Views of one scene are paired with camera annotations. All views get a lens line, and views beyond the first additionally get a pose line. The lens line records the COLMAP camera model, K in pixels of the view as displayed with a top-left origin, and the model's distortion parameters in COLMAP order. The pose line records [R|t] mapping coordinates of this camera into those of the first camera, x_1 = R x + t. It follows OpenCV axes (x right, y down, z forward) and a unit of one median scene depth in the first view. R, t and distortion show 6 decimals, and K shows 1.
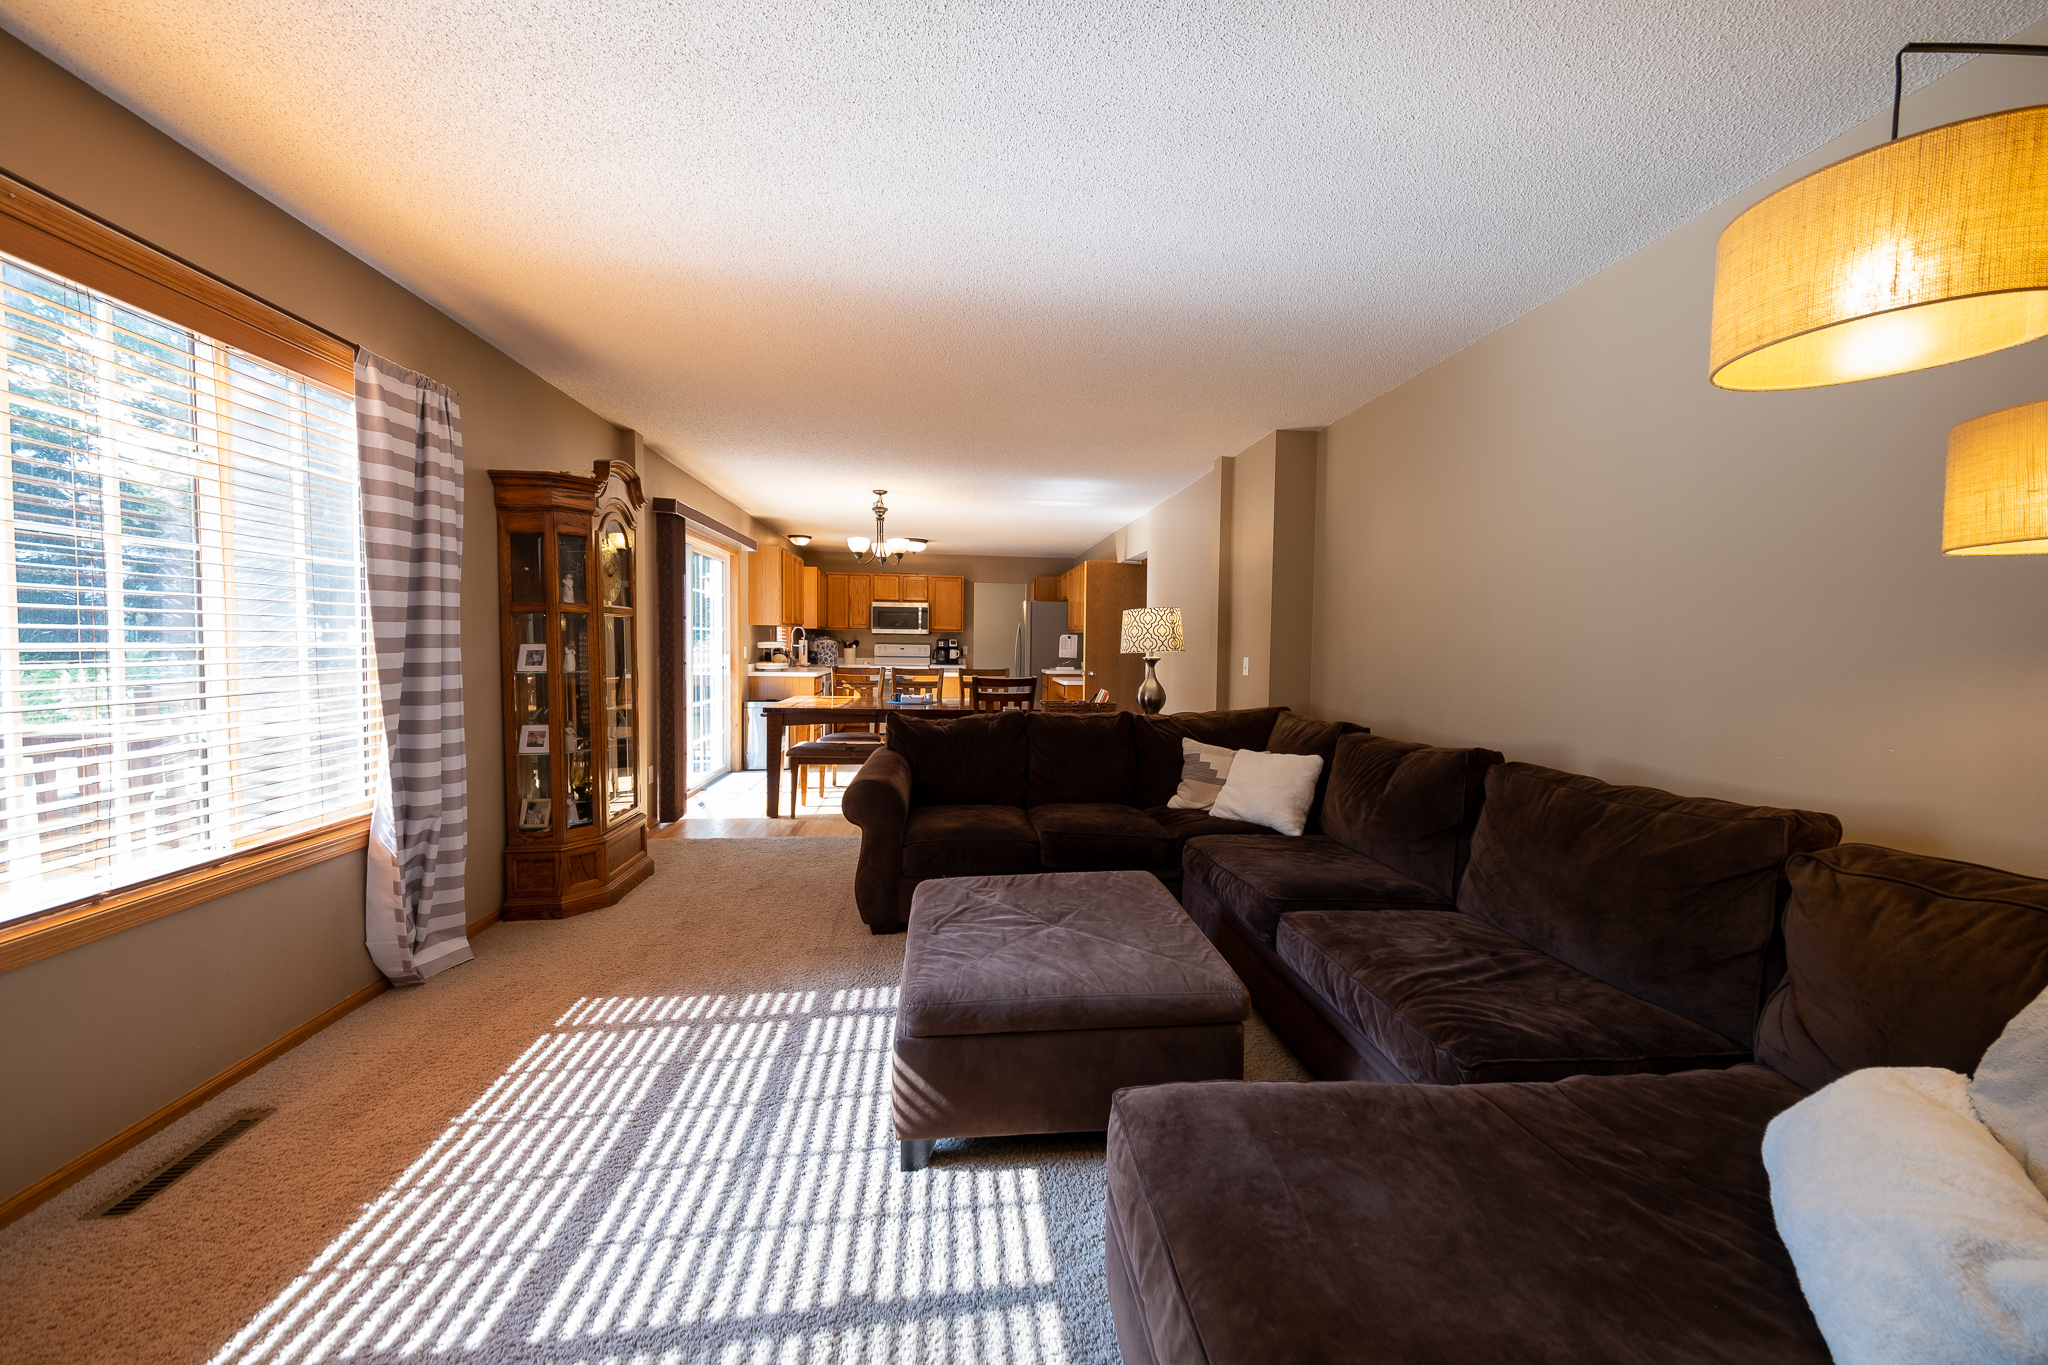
lens RADIAL K [[694.3, 0, 1019.3], [0, 694.3, 672.8], [0, 0, 1]] dist [0.016291, -0.009563]
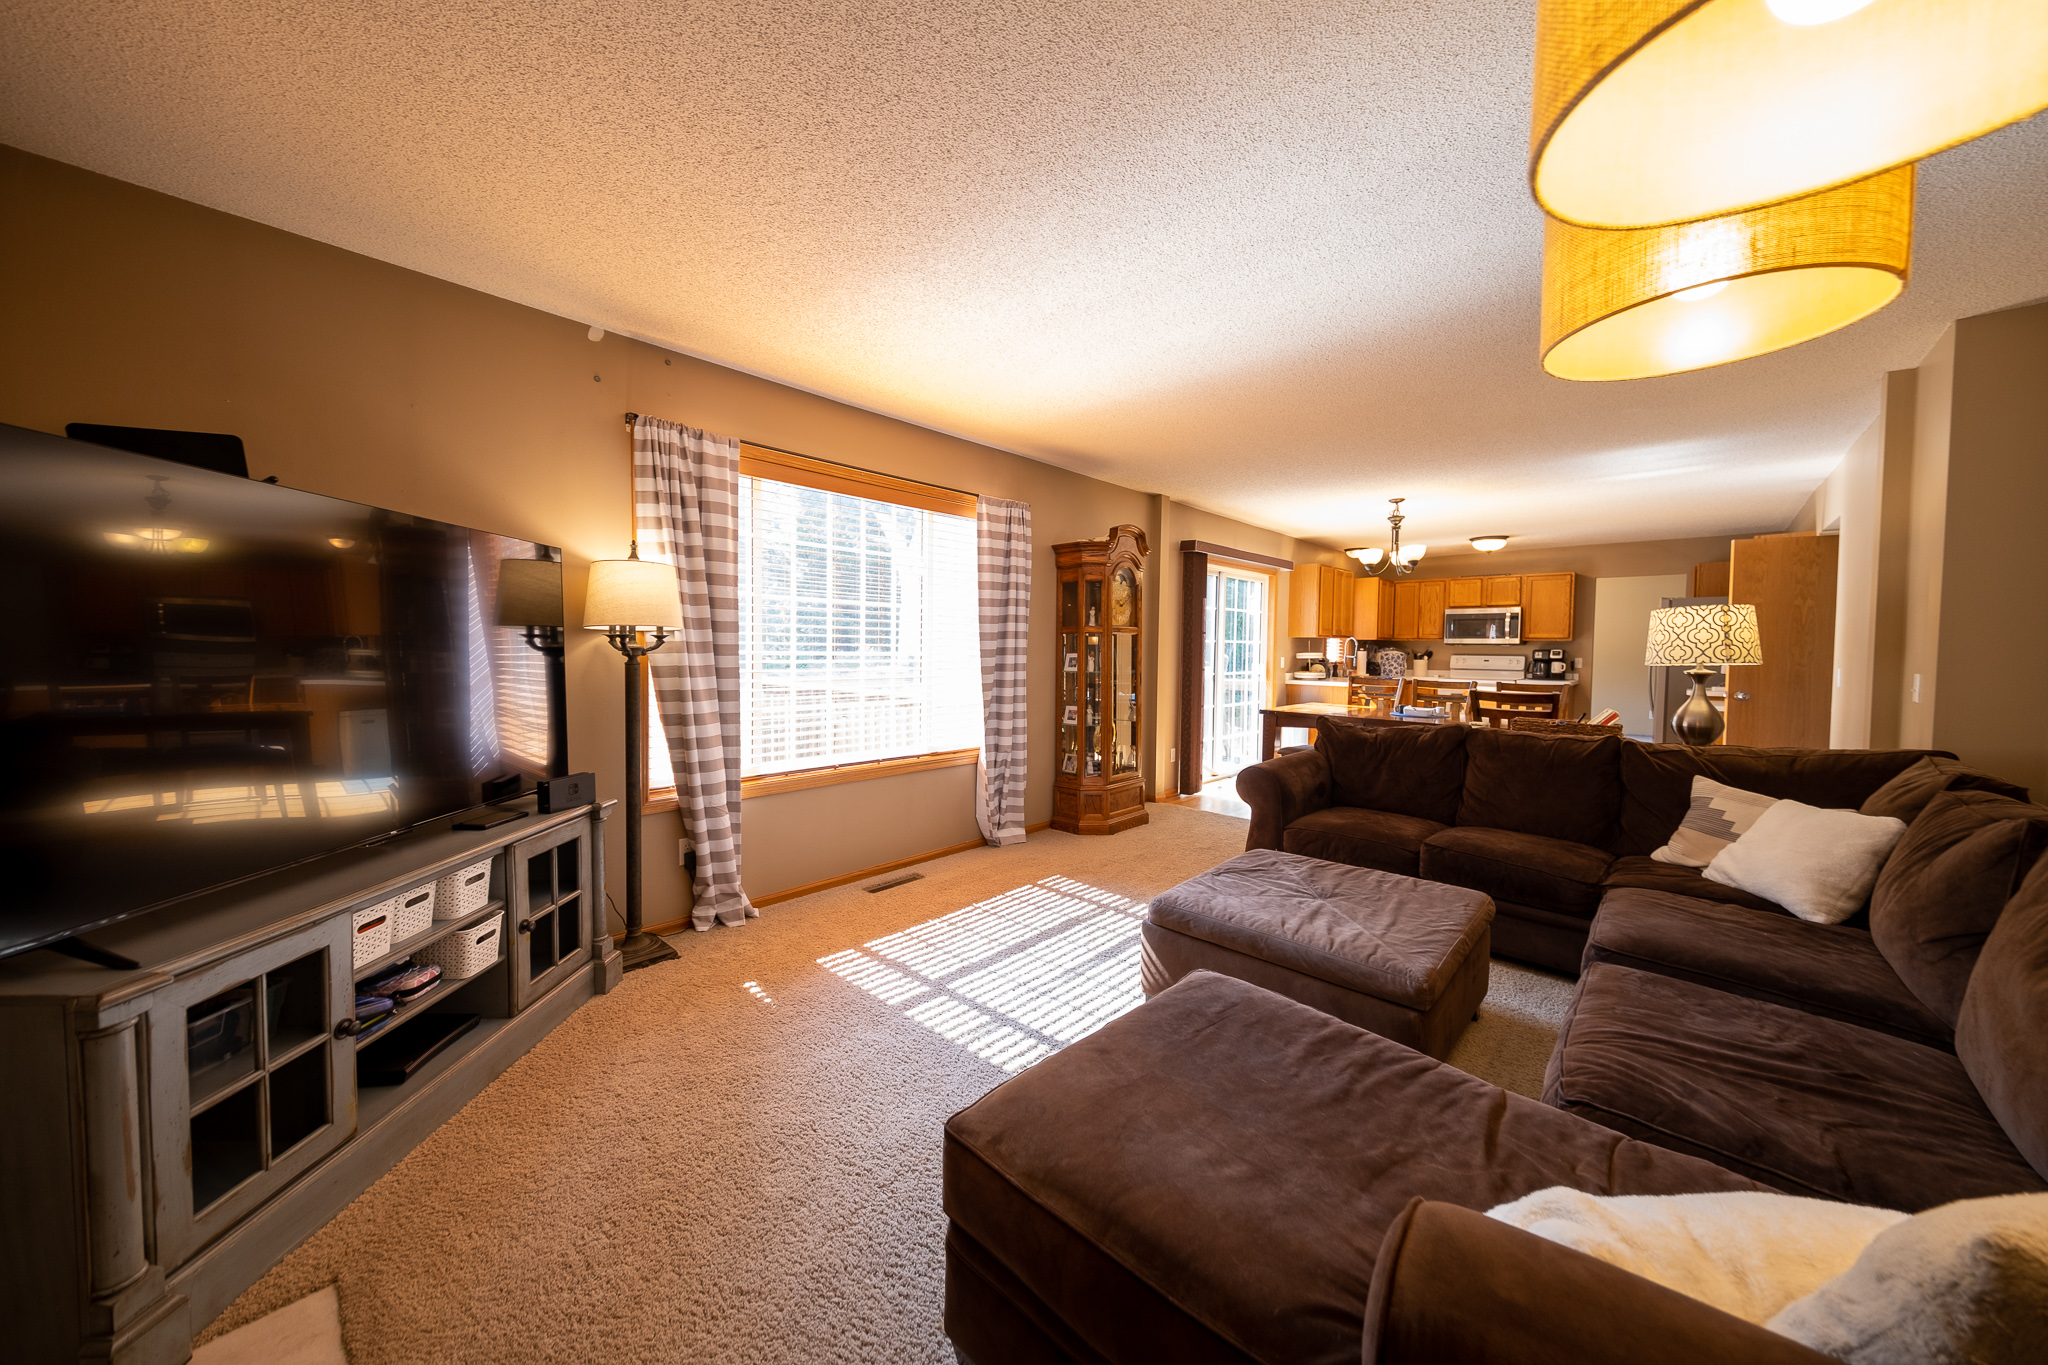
lens RADIAL K [[694.3, 0, 1019.3], [0, 694.3, 672.8], [0, 0, 1]] dist [0.016291, -0.009563]
pose [[0.646198, 0.019942, -0.762909, 0.473489], [-0.033650, 0.999431, -0.002378, 0.010936], [0.762427, 0.027209, 0.646501, -0.095005]]
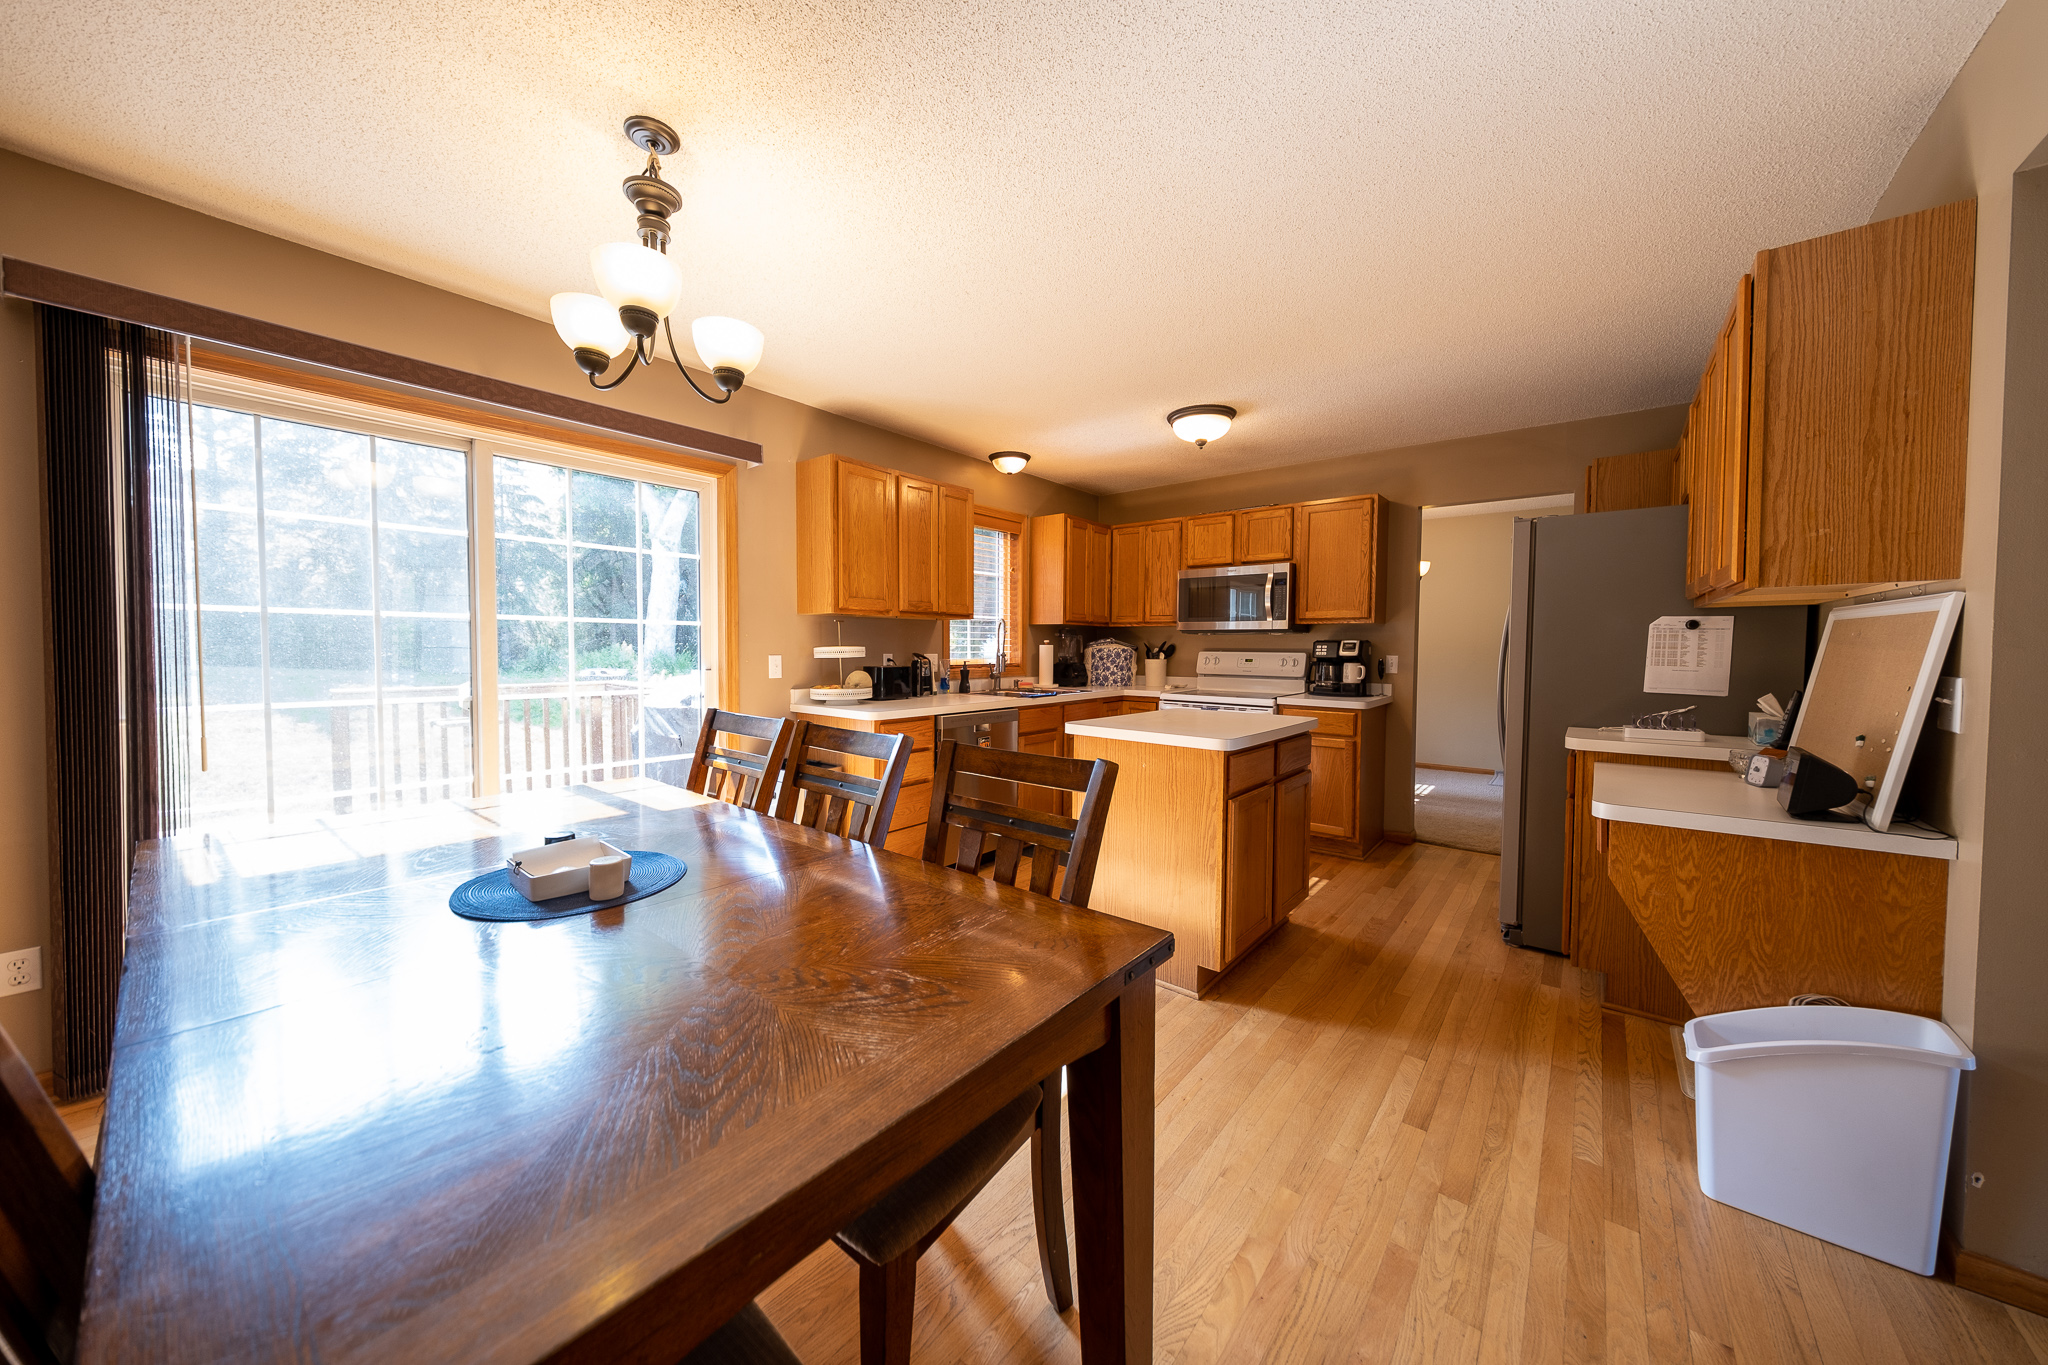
lens RADIAL K [[694.3, 0, 1019.3], [0, 694.3, 672.8], [0, 0, 1]] dist [0.016291, -0.009563]
pose [[0.703393, 0.018875, -0.710551, 0.275283], [-0.027636, 0.999618, -0.000804, -0.078540], [0.710264, 0.020202, 0.703646, 2.003230]]
